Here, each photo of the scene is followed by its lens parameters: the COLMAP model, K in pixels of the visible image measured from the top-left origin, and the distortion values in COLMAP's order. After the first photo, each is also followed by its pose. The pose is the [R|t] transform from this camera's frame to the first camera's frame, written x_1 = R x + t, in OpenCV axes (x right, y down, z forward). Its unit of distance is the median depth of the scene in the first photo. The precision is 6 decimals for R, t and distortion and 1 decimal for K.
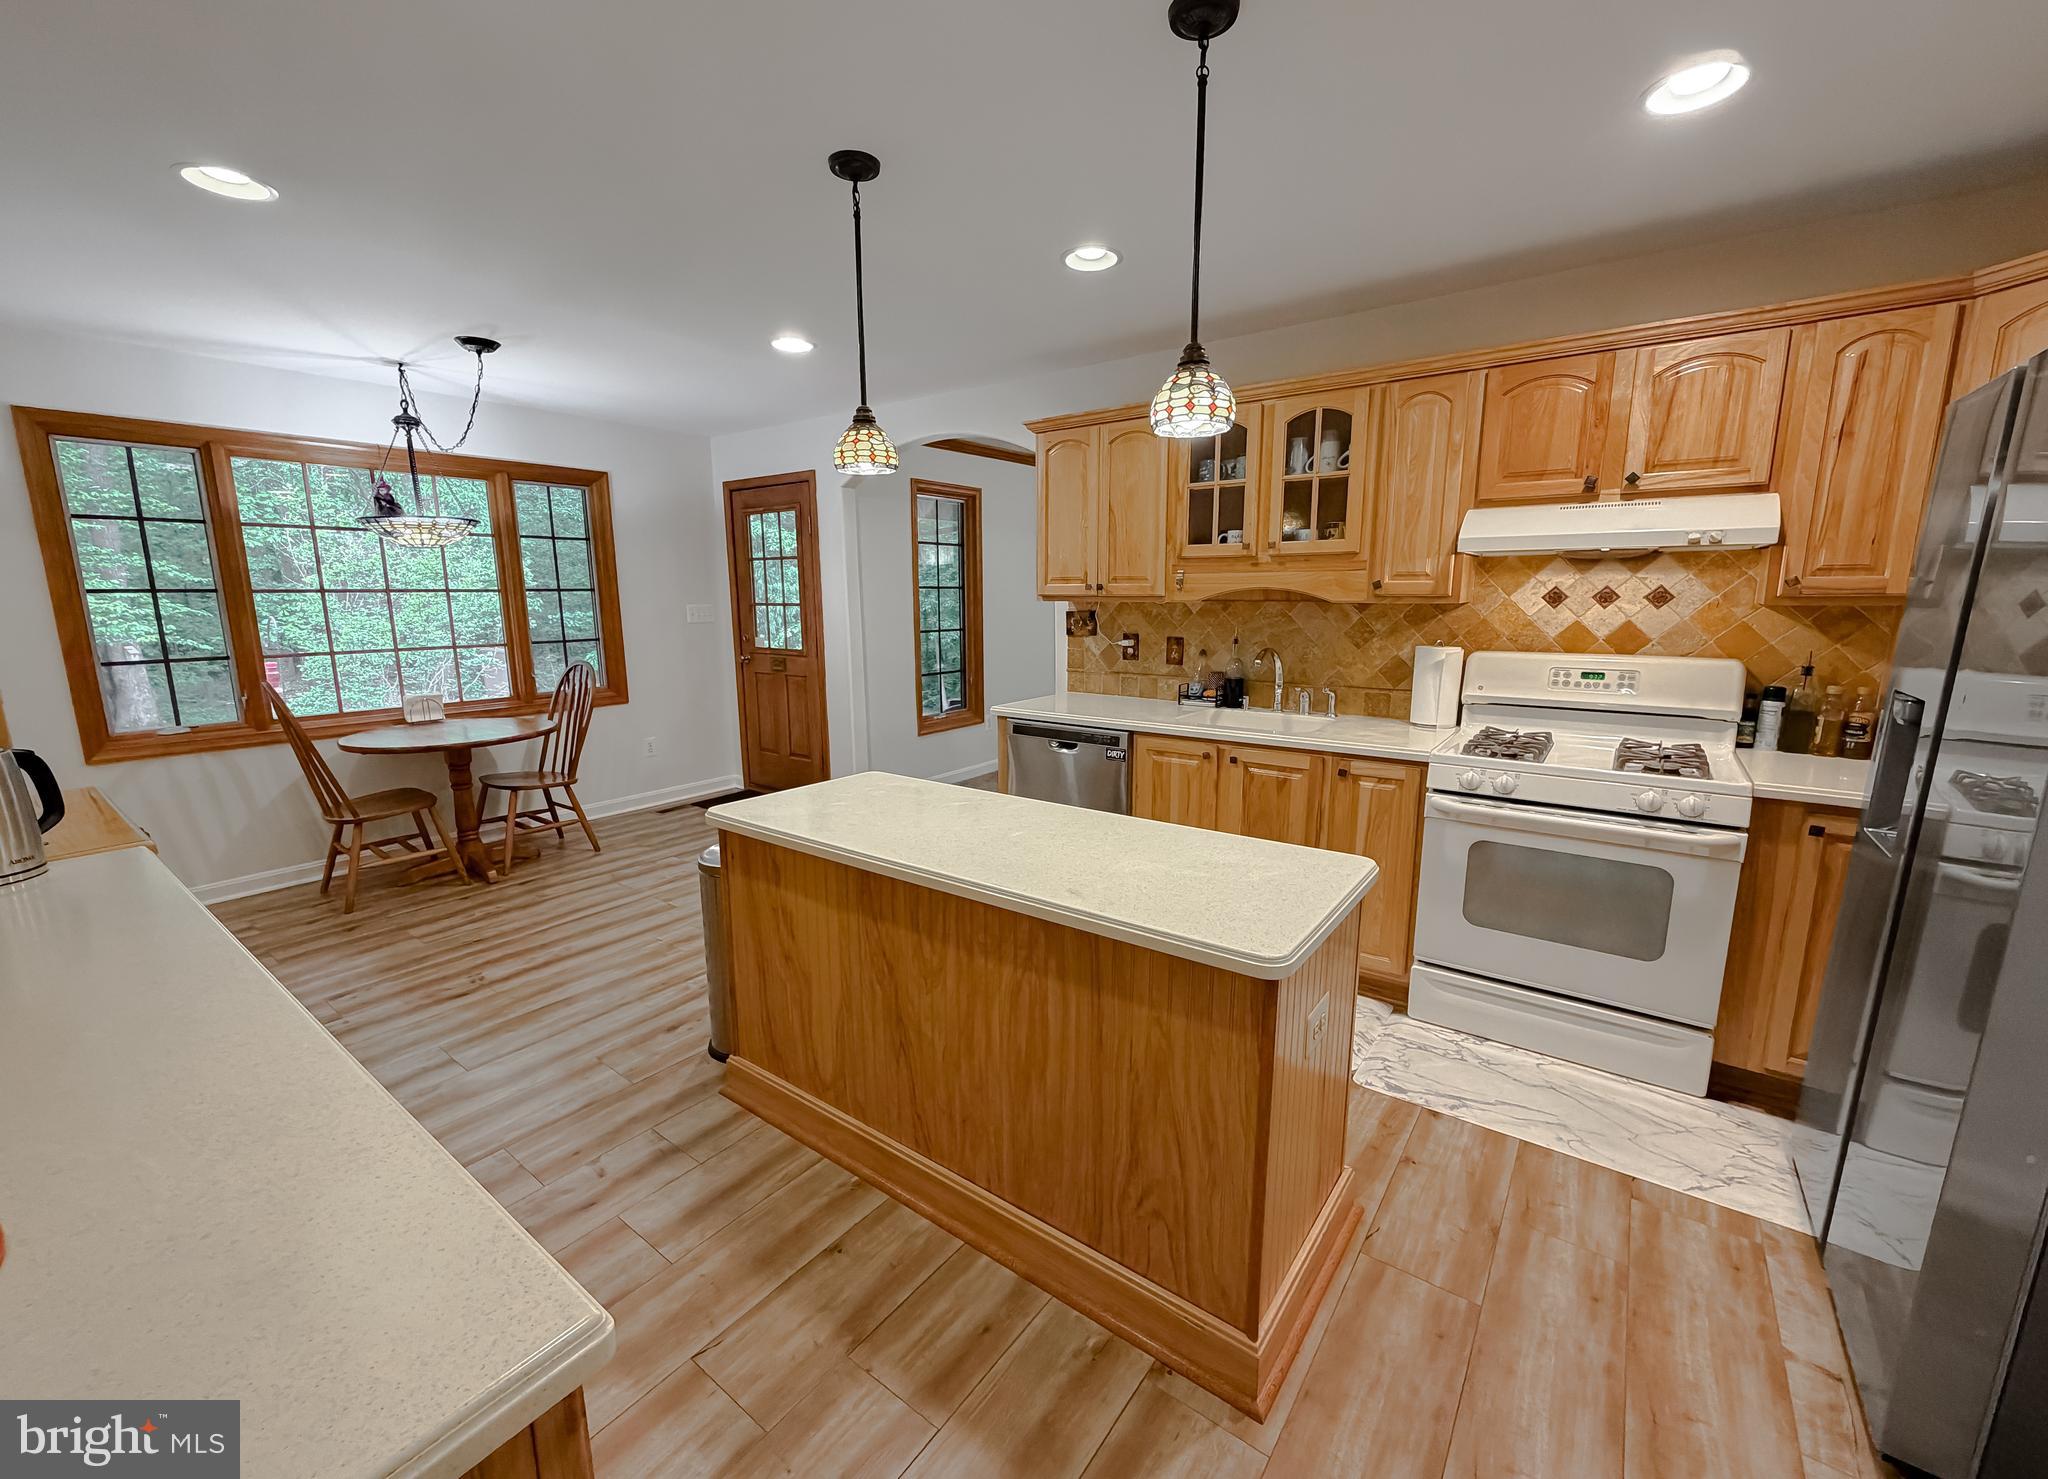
lens RADIAL K [[823.4, 0, 1009.5], [0, 823.4, 743.4], [0, 0, 1]] dist [0.000116, -0.000167]
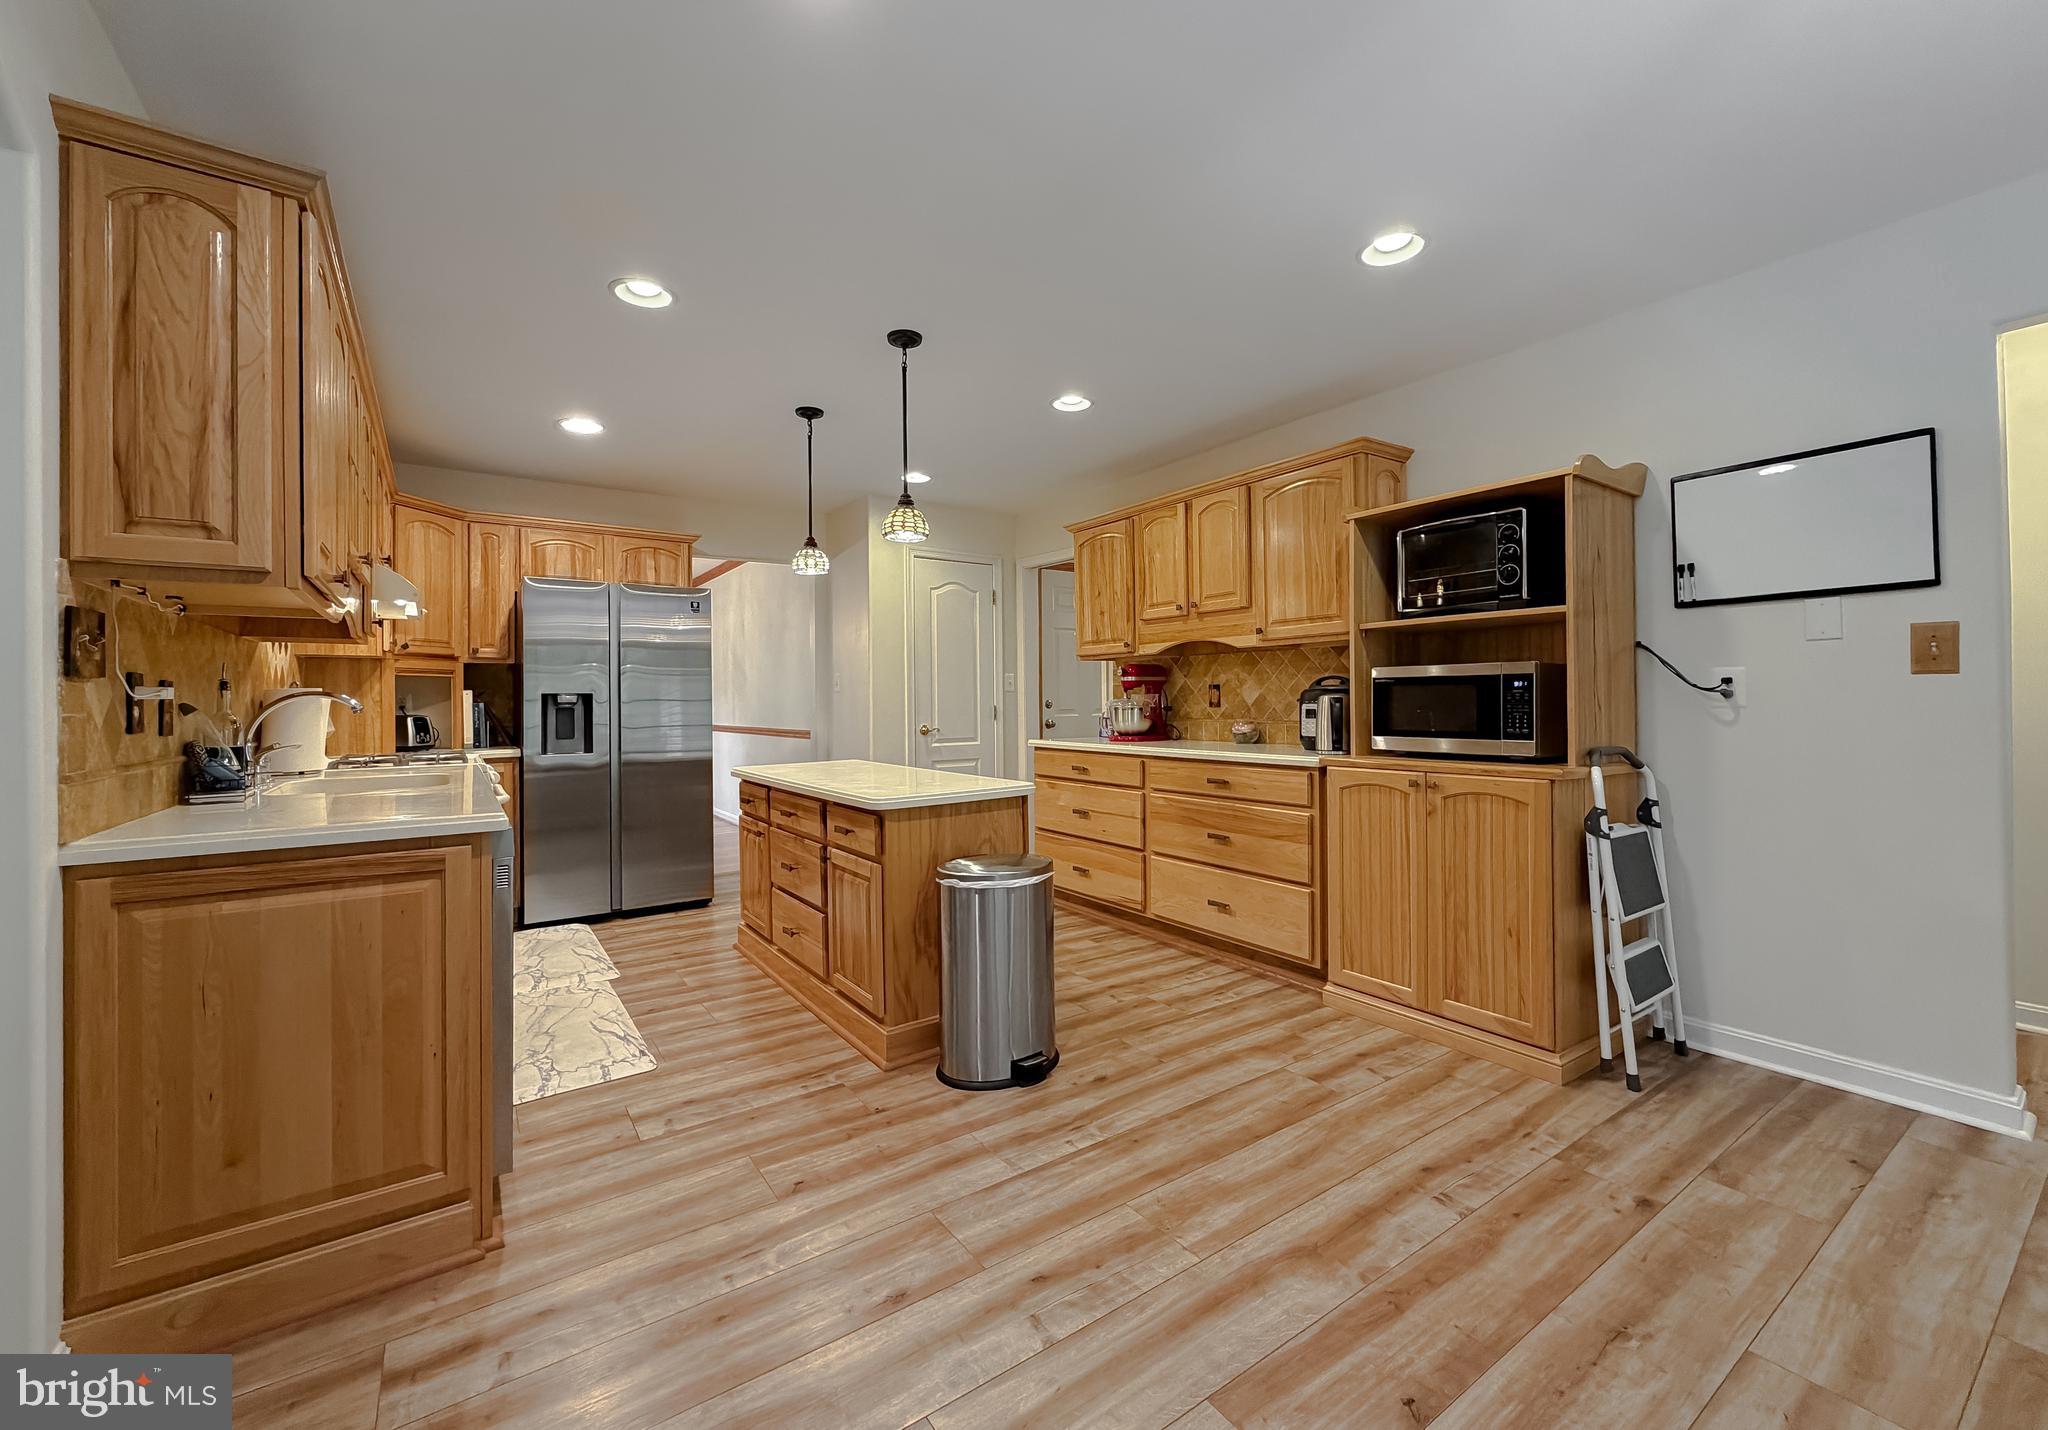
lens RADIAL K [[825.3, 0, 1017.8], [0, 825.3, 693.5], [0, 0, 1]] dist [0.000140, -0.000017]
pose [[-0.951224, 0.018065, 0.307972, -0.512217], [0.072179, 0.983609, 0.165240, -0.192200], [-0.299939, 0.179409, -0.936936, 1.514062]]
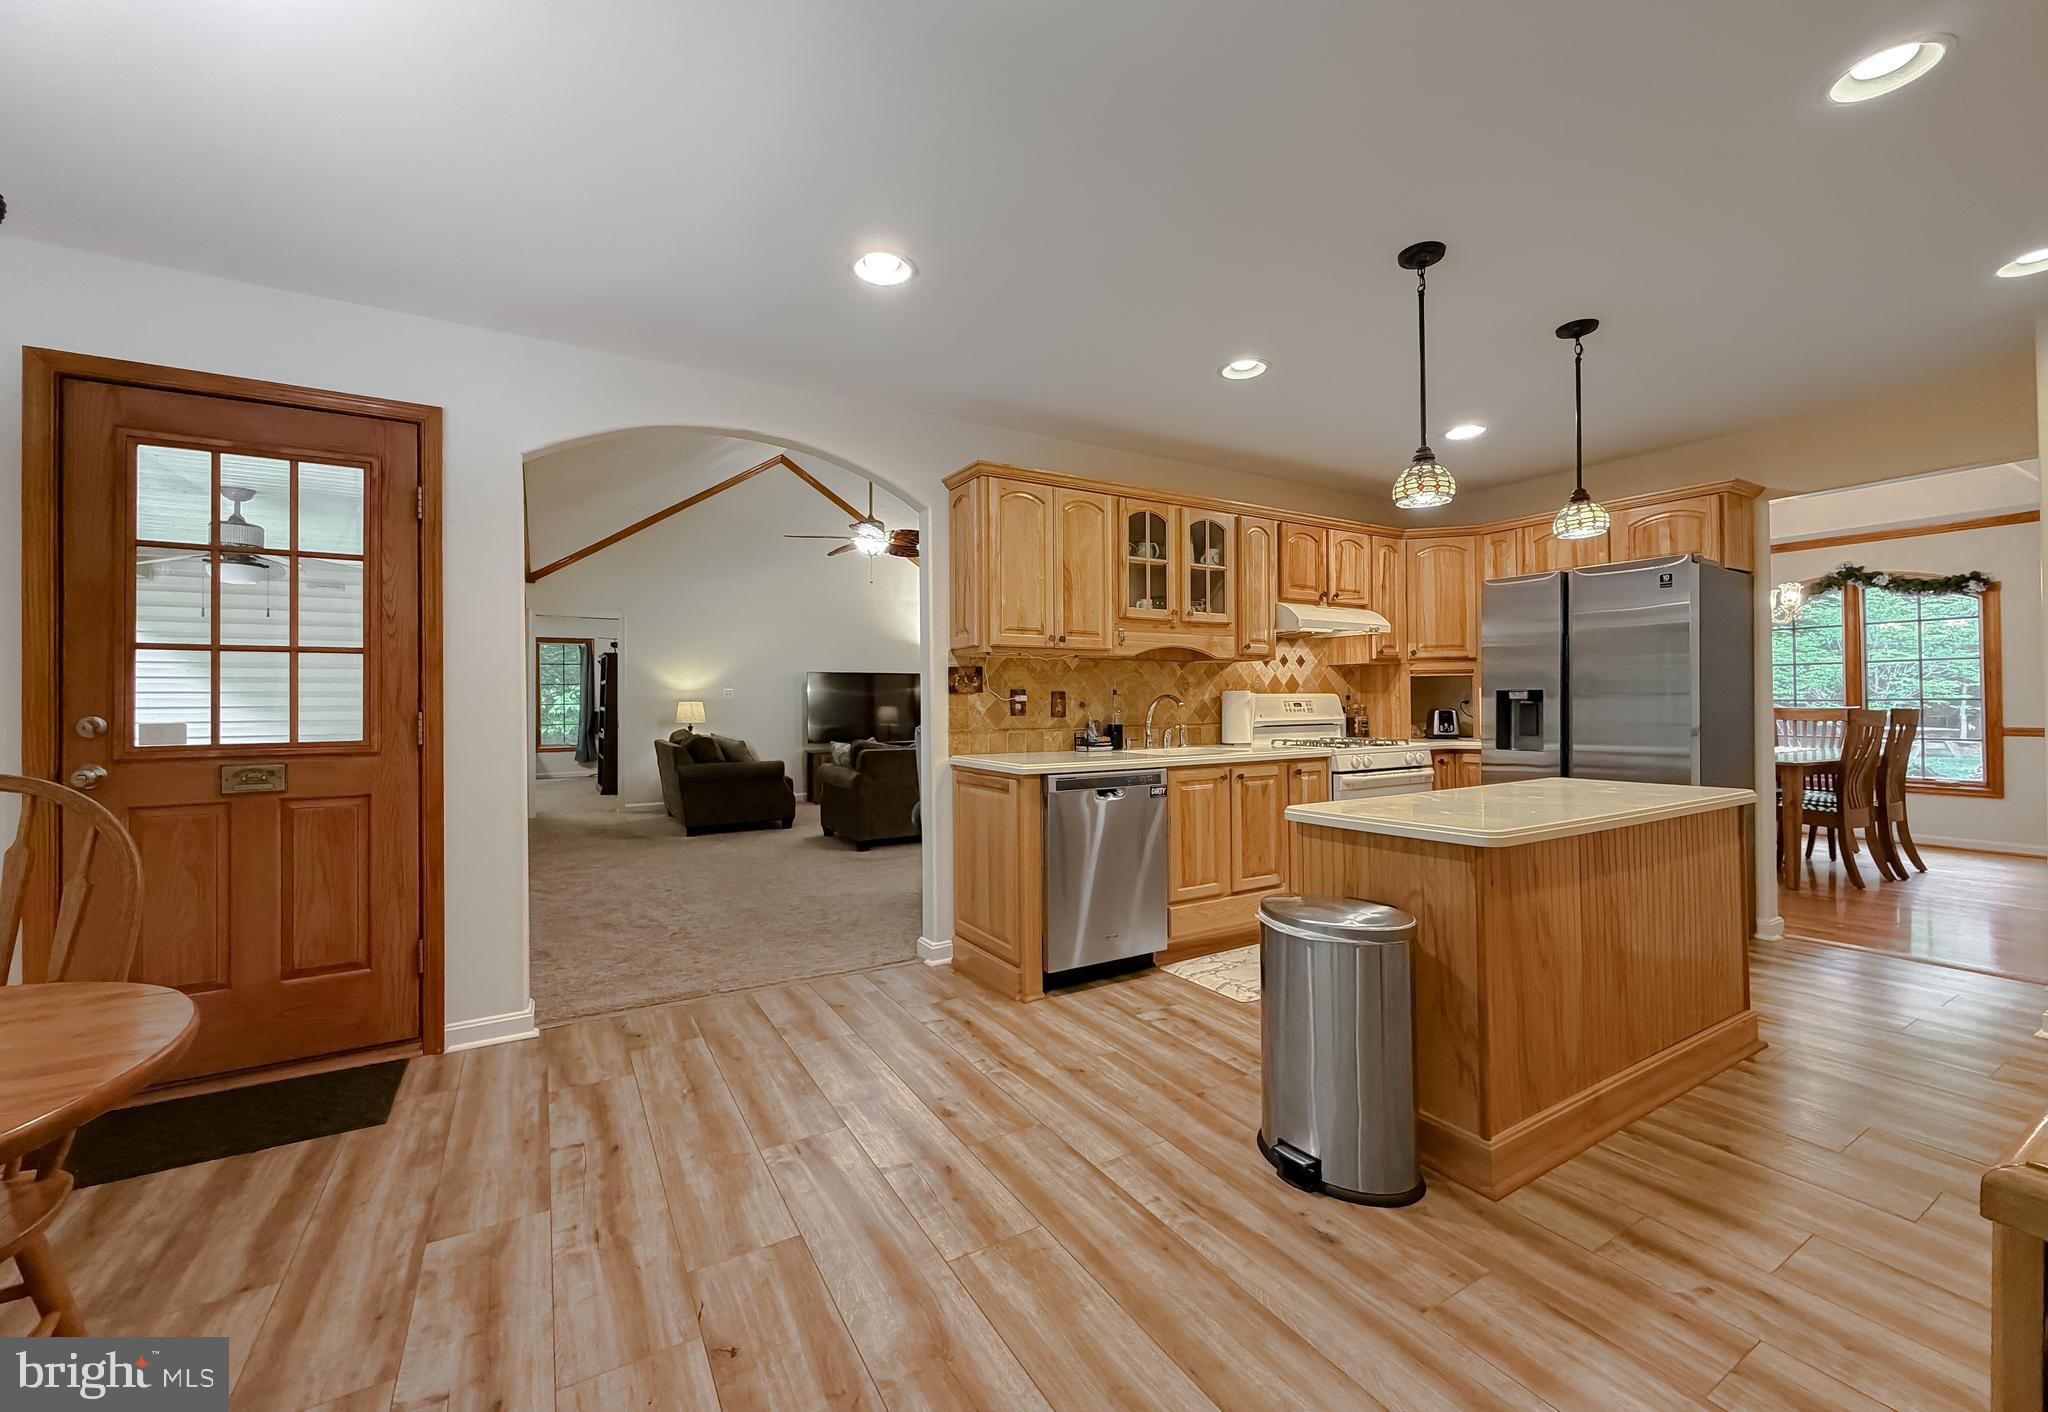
lens RADIAL K [[820.4, 0, 1021.1], [0, 820.4, 692.7], [0, 0, 1]] dist [0.001054, 0.000007]
pose [[0.373236, 0.012984, 0.927645, -0.928321], [0.174483, 0.981076, -0.083934, -0.053597], [-0.911181, 0.193186, 0.363908, 0.756511]]
